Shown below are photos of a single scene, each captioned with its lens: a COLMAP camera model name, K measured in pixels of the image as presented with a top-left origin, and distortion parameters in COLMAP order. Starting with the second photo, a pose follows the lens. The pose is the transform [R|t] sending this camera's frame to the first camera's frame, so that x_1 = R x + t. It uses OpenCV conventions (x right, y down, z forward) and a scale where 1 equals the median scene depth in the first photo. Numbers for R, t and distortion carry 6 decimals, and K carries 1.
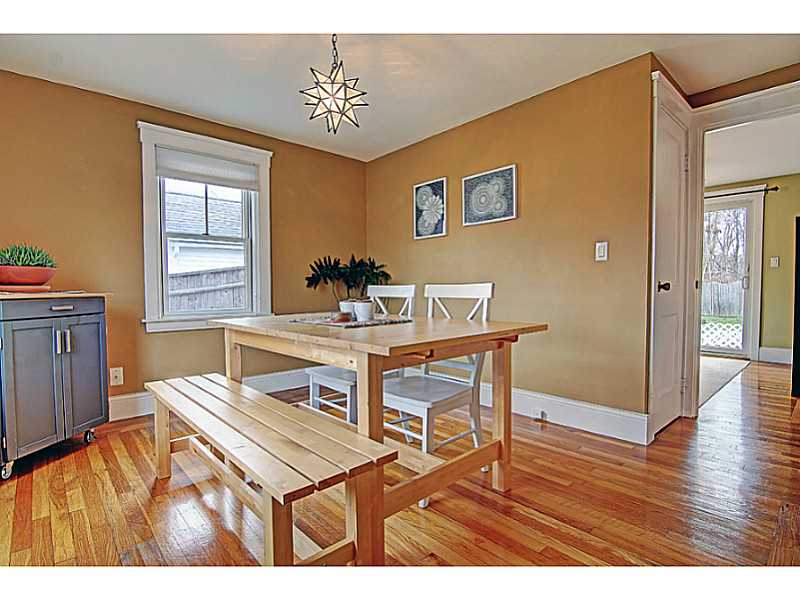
lens RADIAL K [[401.7, 0, 400.0], [0, 401.7, 300.0], [0, 0, 1]] dist [-0.001687, -0.000655]
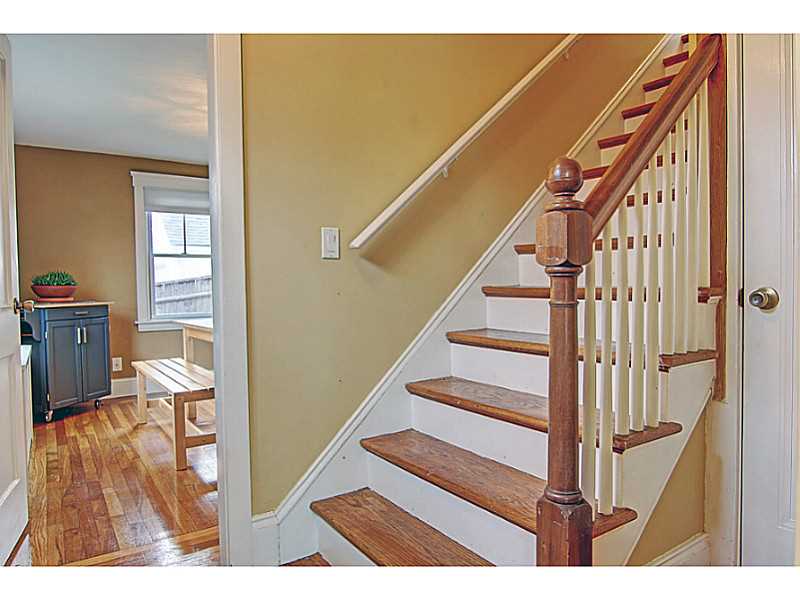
lens RADIAL K [[516.2, 0, 400.0], [0, 516.2, 300.0], [0, 0, 1]] dist [0.021886, -0.000537]
pose [[0.990976, -0.005948, -0.133911, 0.525134], [0.005495, 0.999978, -0.003746, -0.012579], [0.133930, 0.002976, 0.990986, -0.672062]]
